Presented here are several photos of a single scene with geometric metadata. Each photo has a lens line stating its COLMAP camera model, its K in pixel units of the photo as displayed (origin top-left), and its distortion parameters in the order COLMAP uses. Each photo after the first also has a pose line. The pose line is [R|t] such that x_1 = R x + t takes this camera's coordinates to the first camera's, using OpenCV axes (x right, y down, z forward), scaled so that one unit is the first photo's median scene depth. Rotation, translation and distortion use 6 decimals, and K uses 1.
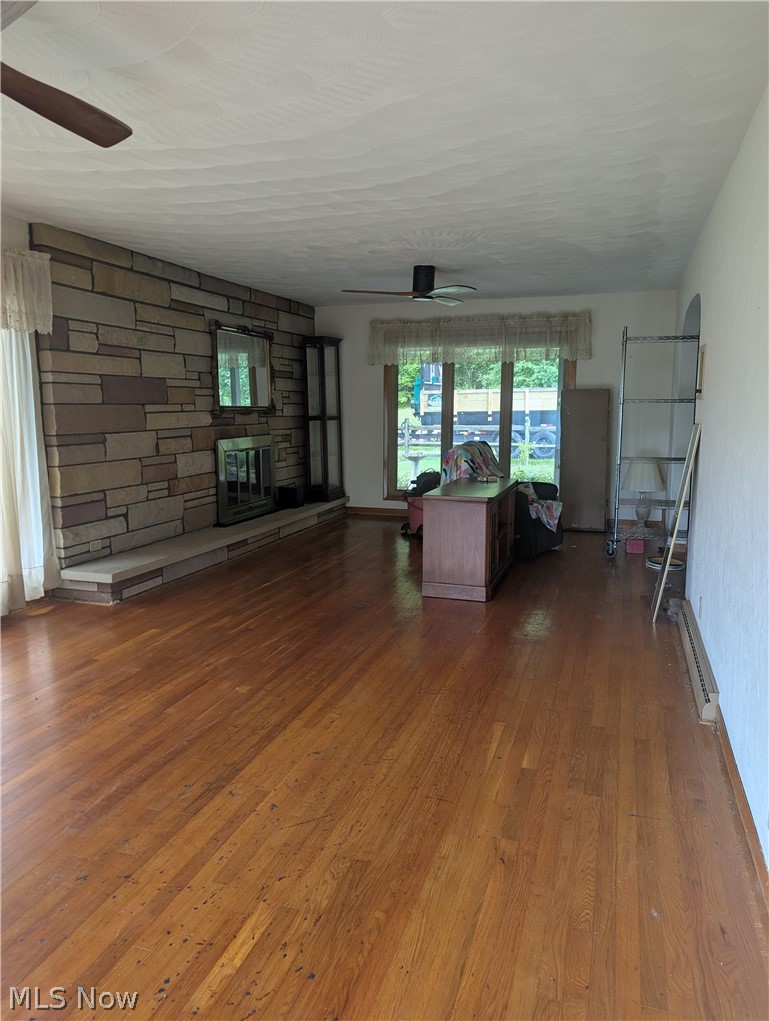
lens RADIAL K [[723.7, 0, 386.4], [0, 723.7, 510.3], [0, 0, 1]] dist [0.028055, -0.012599]
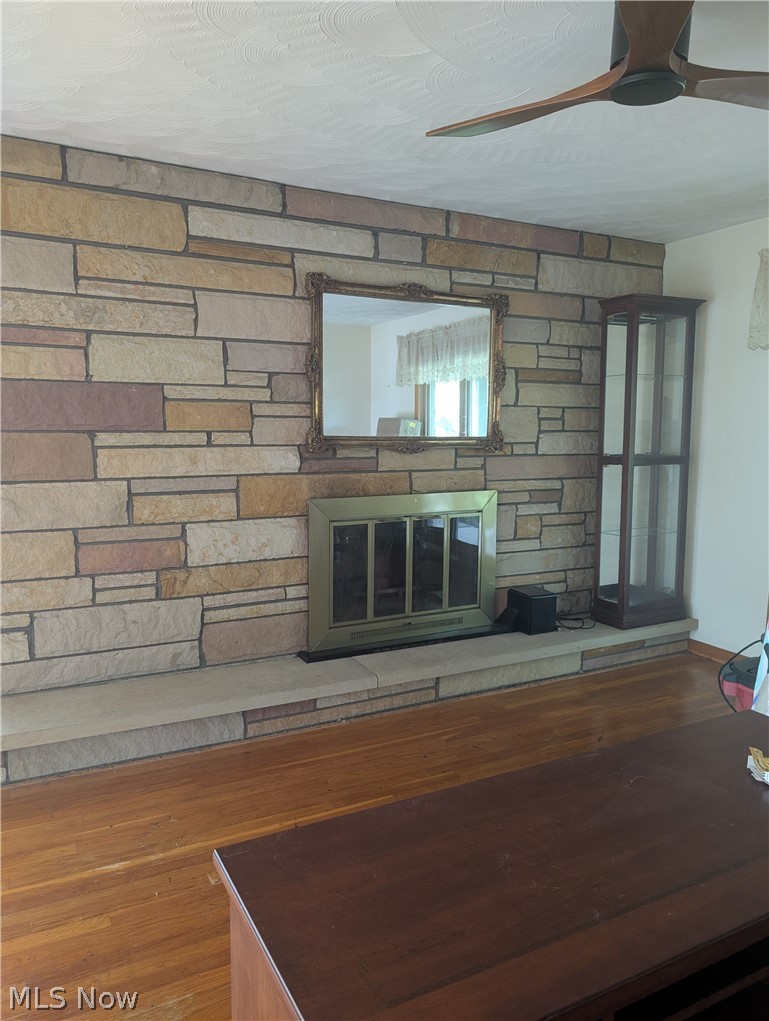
lens RADIAL K [[723.7, 0, 381.3], [0, 723.7, 515.9], [0, 0, 1]] dist [0.028055, -0.012599]
pose [[0.709403, 0.097608, -0.698012, 0.185699], [-0.111347, 0.993448, 0.025757, -0.108674], [0.695952, 0.059449, 0.715623, 0.683572]]
